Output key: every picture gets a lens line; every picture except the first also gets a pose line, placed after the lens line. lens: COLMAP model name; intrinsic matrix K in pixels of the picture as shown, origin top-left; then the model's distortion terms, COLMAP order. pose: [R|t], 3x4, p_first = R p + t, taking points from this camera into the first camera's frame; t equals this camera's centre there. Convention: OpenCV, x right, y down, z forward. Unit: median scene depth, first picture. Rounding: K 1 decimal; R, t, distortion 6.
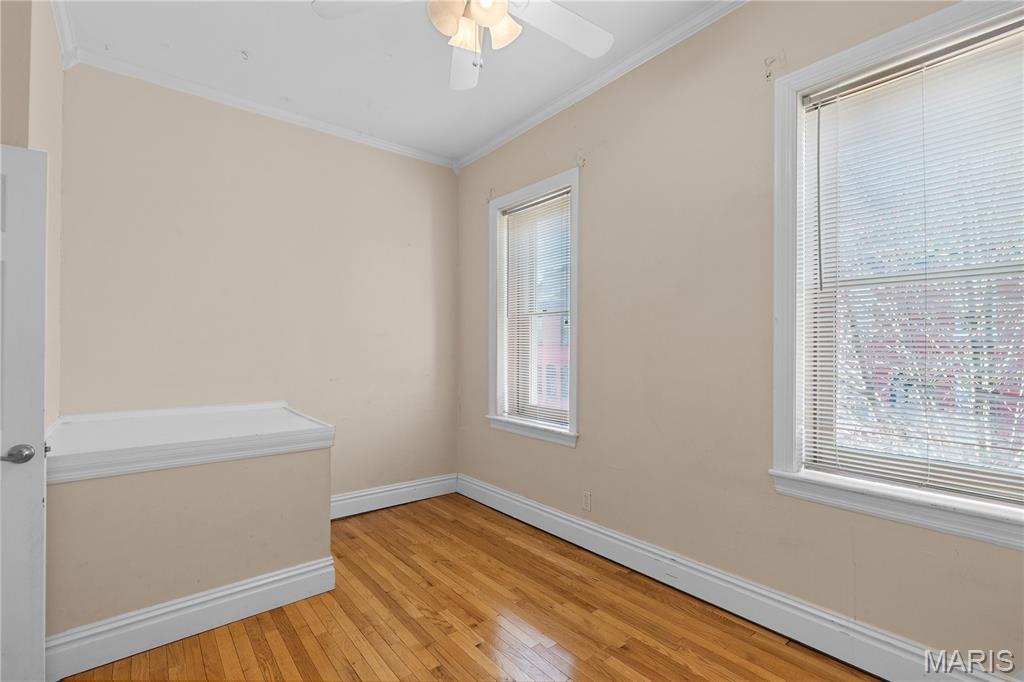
lens RADIAL K [[466.7, 0, 514.5], [0, 466.7, 343.0], [0, 0, 1]] dist [-0.001364, -0.000306]
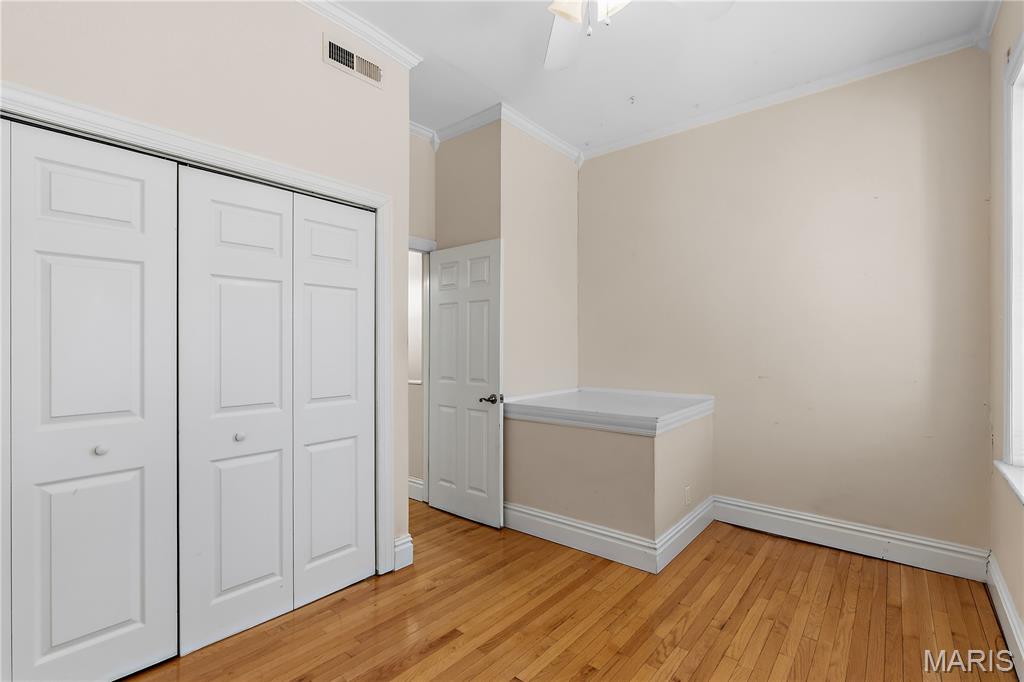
lens RADIAL K [[466.7, 0, 514.5], [0, 466.7, 343.0], [0, 0, 1]] dist [-0.001364, -0.000306]
pose [[0.188479, -0.009089, -0.982035, 0.540940], [0.011446, 0.999910, -0.007058, 0.015037], [0.982011, -0.009910, 0.188566, 0.466865]]
